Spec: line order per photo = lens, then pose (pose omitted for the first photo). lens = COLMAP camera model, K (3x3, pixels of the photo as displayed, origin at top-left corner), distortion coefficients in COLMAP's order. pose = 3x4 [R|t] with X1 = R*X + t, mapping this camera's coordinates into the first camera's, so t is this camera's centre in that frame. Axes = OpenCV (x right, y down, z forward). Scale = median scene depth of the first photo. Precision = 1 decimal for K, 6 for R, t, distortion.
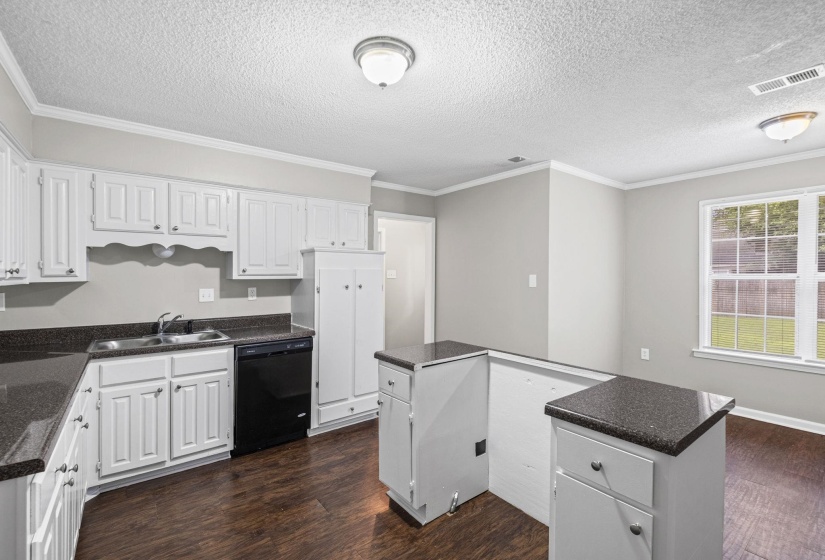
lens RADIAL K [[372.8, 0, 408.9], [0, 372.8, 279.5], [0, 0, 1]] dist [0.002979, -0.002185]
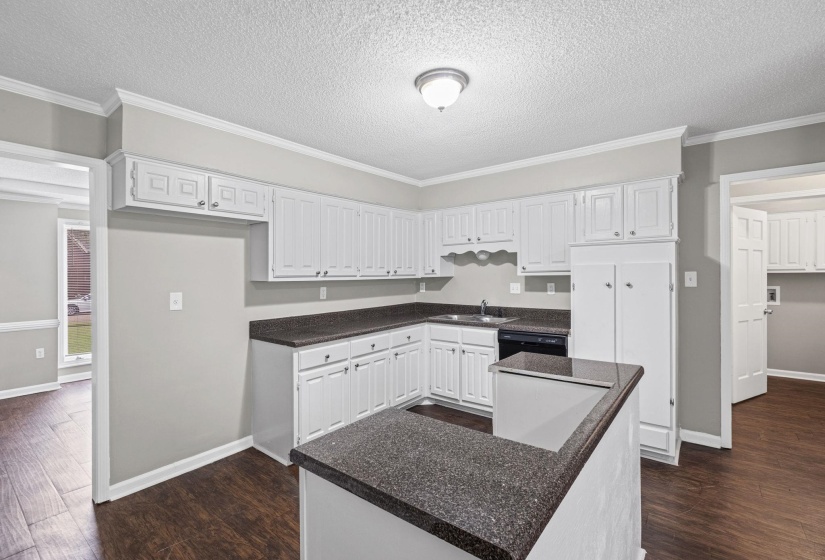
lens RADIAL K [[372.8, 0, 405.8], [0, 372.8, 276.9], [0, 0, 1]] dist [0.002979, -0.002185]
pose [[0.244501, 0.007757, -0.969618, 0.593888], [0.000435, 0.999967, 0.008109, -0.006545], [0.969649, -0.002404, 0.244490, 0.366715]]
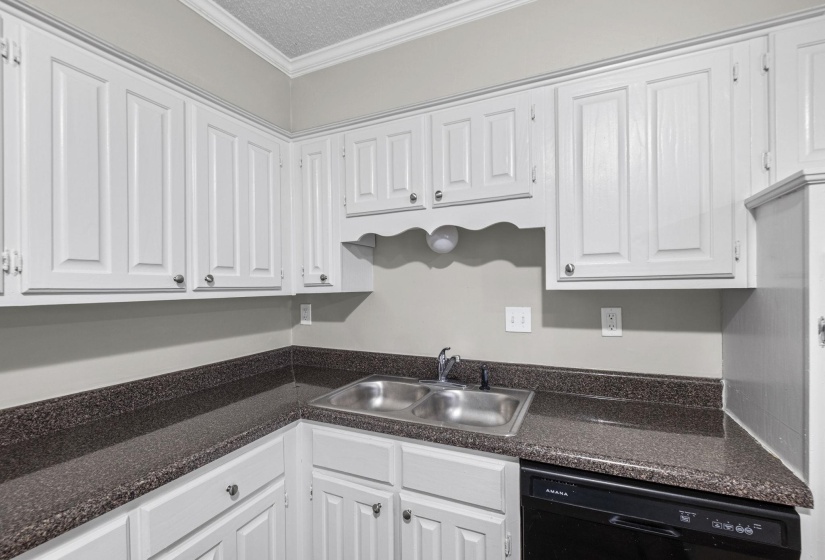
lens RADIAL K [[372.8, 0, 410.0], [0, 372.8, 284.2], [0, 0, 1]] dist [0.002979, -0.002185]
pose [[0.474390, -0.007609, -0.880282, -0.159391], [0.001392, 0.999968, -0.007893, -0.004009], [0.880314, 0.002519, 0.474385, 0.649631]]
